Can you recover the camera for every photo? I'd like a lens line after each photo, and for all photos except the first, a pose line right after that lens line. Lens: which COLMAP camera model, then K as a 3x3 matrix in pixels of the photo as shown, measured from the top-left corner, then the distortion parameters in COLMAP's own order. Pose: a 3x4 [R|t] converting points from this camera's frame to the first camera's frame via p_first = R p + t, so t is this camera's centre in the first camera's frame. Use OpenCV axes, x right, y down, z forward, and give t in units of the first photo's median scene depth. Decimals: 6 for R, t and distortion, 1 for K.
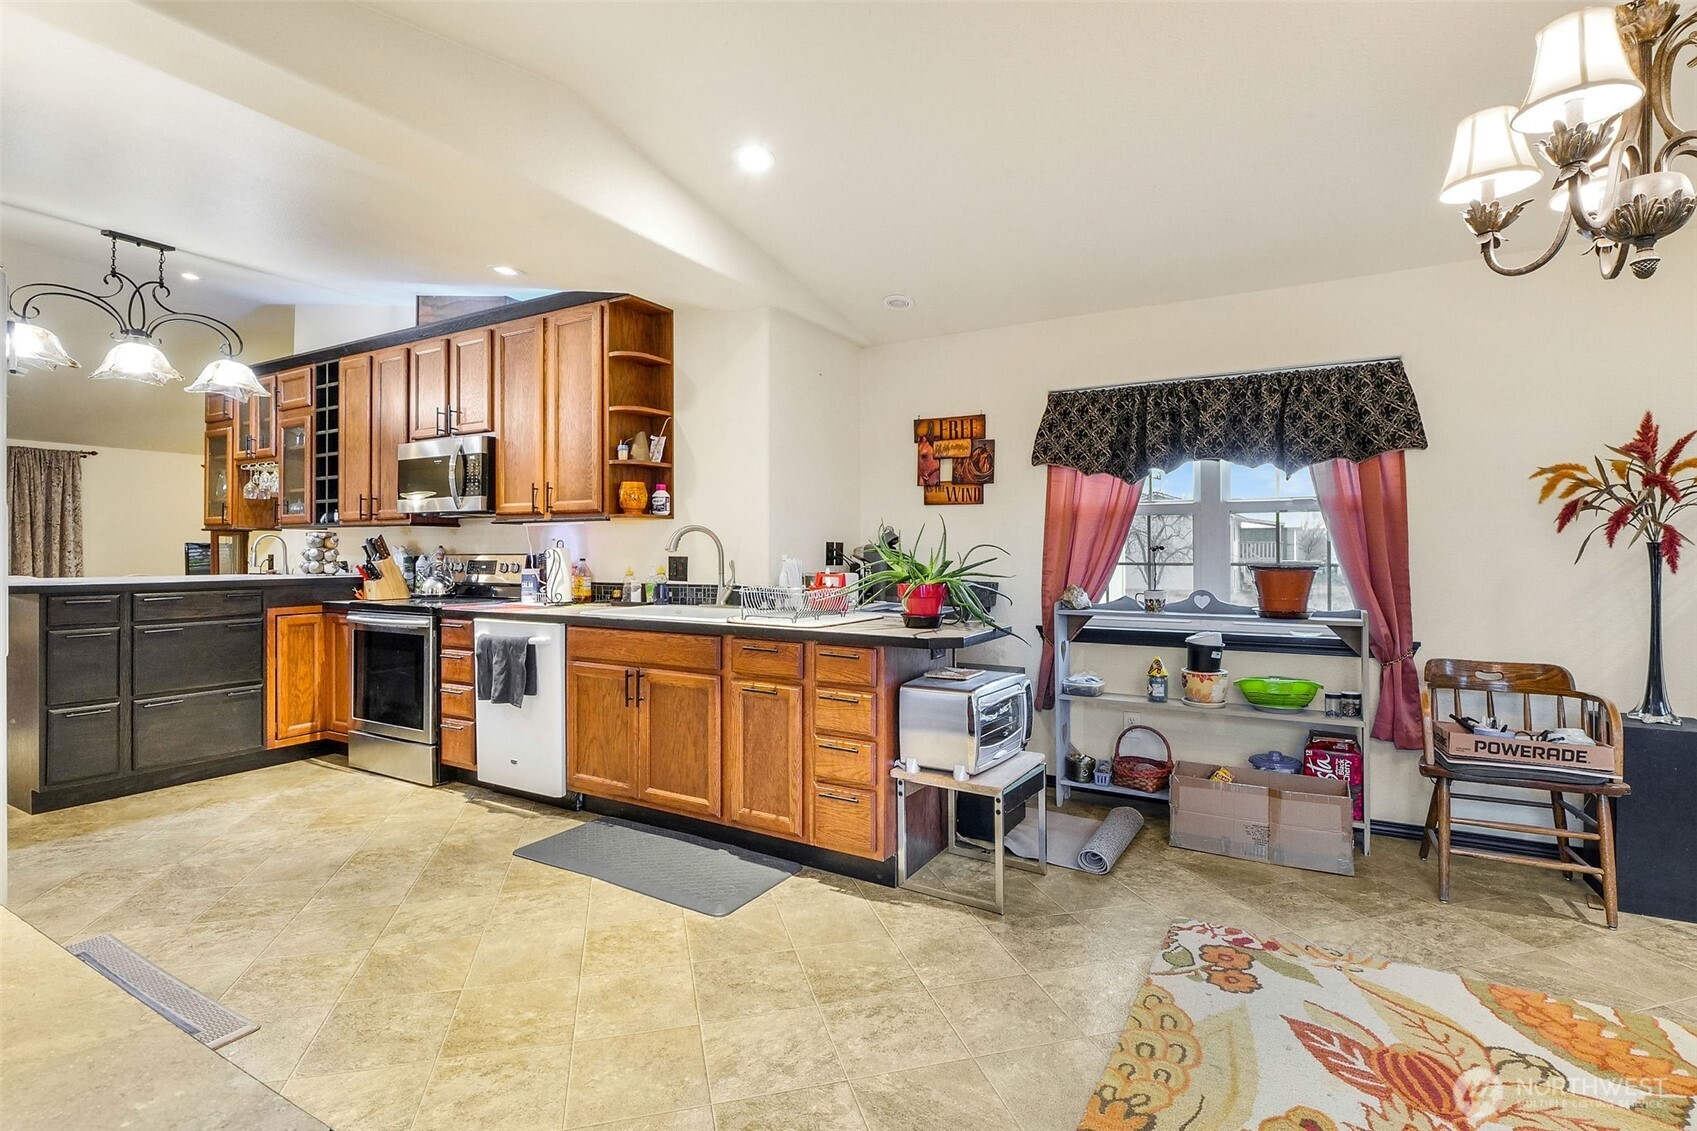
lens RADIAL K [[795.7, 0, 846.6], [0, 795.7, 556.2], [0, 0, 1]] dist [-0.011612, 0.000183]
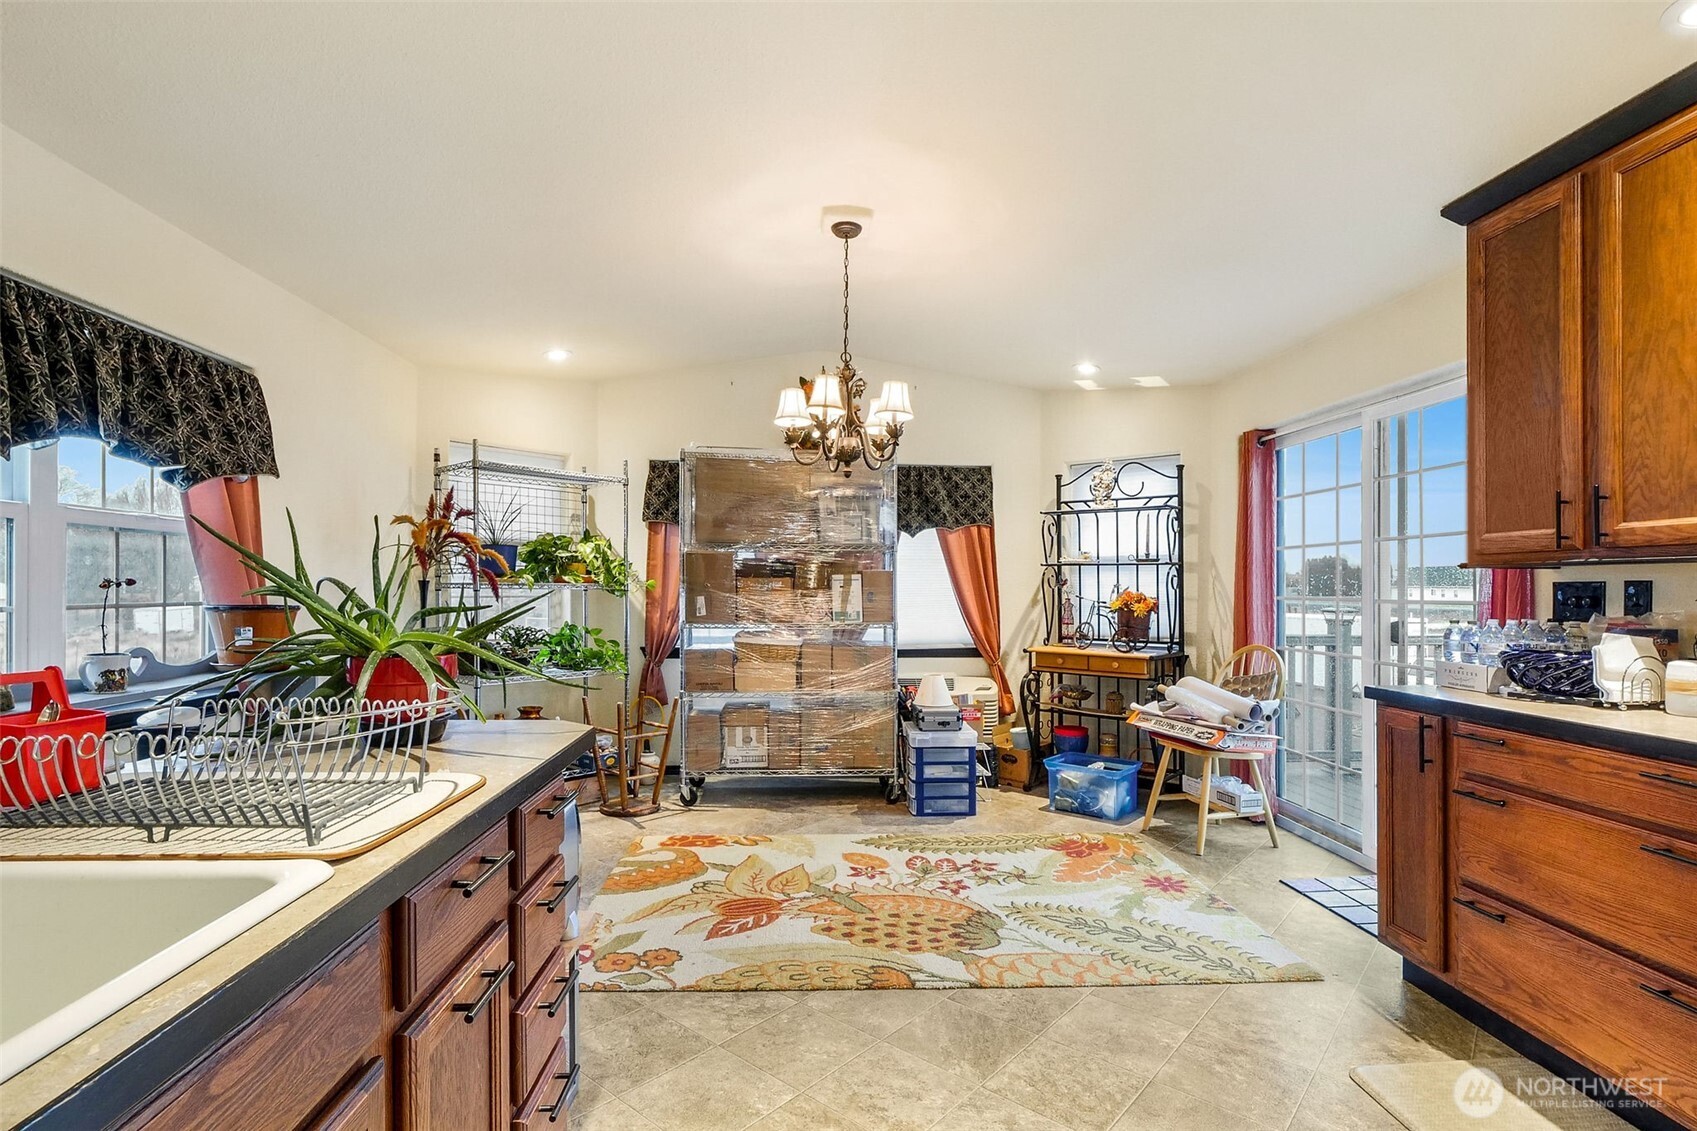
lens RADIAL K [[837.0, 0, 840.1], [0, 837.0, 582.7], [0, 0, 1]] dist [-0.001532, -0.000435]
pose [[-0.547778, 0.000623, 0.836623, -0.408791], [0.000143, 1.000000, -0.000651, -0.008996], [-0.836624, -0.000238, -0.547778, 0.863515]]
